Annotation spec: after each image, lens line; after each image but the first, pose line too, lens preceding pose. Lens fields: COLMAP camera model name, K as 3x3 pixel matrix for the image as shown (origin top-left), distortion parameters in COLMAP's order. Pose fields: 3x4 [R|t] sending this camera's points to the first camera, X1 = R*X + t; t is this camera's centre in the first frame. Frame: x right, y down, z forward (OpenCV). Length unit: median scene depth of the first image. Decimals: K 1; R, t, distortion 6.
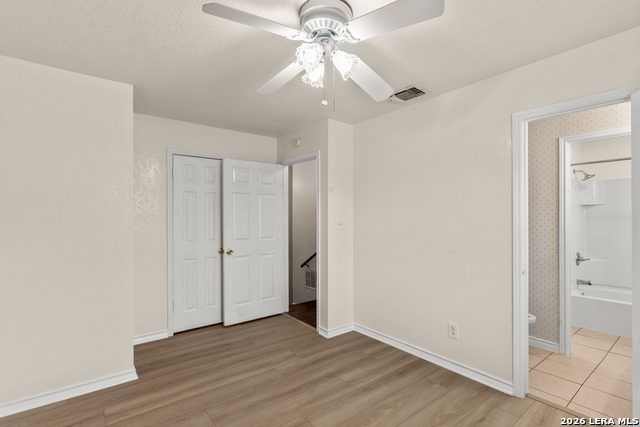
lens RADIAL K [[304.5, 0, 320.9], [0, 304.5, 215.2], [0, 0, 1]] dist [0.001950, 0.000206]
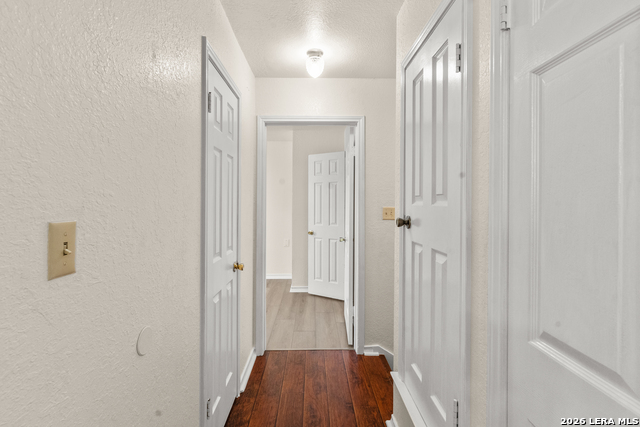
lens RADIAL K [[304.5, 0, 321.9], [0, 304.5, 207.8], [0, 0, 1]] dist [0.001950, 0.000206]
pose [[-0.591291, 0.016148, -0.806296, 0.597687], [0.005355, 0.999856, 0.016097, -0.008595], [0.806440, 0.005200, -0.591293, 1.733654]]
